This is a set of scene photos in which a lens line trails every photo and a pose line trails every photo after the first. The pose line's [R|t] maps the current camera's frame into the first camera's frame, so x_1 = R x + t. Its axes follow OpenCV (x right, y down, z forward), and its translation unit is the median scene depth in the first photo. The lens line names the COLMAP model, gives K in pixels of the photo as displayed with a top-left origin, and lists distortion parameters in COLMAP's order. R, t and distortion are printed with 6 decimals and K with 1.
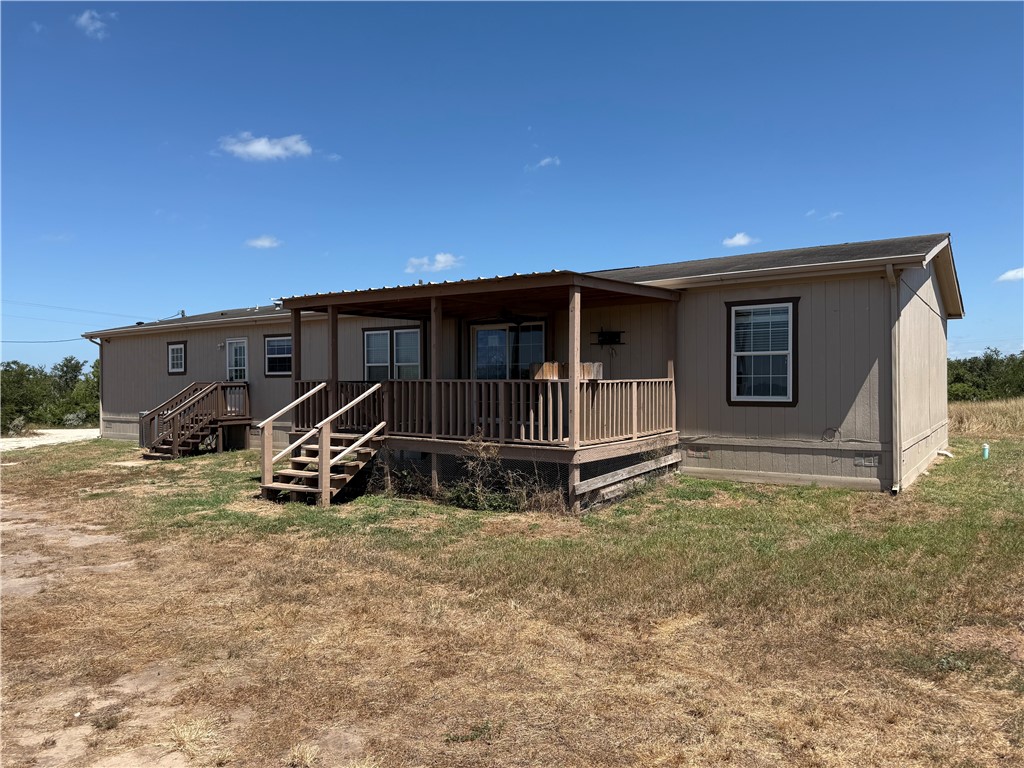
lens RADIAL K [[748.0, 0, 512.0], [0, 748.0, 384.0], [0, 0, 1]] dist [0.000760, 0.003038]
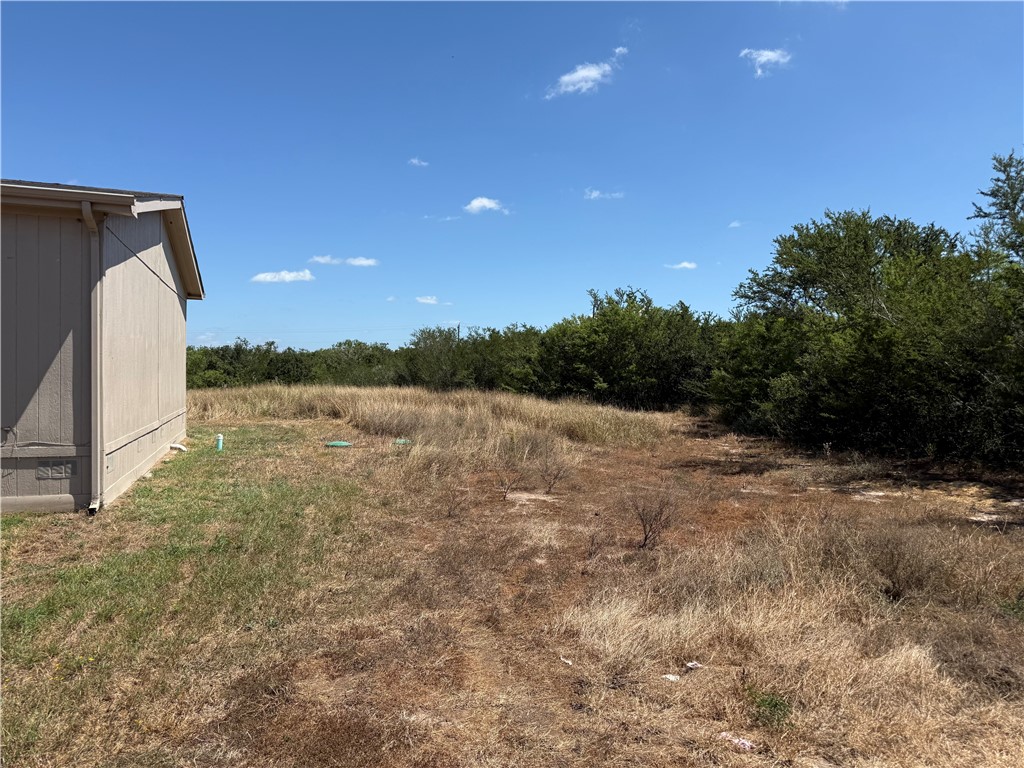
lens RADIAL K [[748.0, 0, 512.0], [0, 748.0, 384.0], [0, 0, 1]] dist [0.000760, 0.003038]
pose [[0.611866, 0.002427, 0.790958, 0.172183], [-0.016481, 0.999817, 0.009681, 0.003916], [-0.790790, -0.018959, 0.611794, 0.209796]]
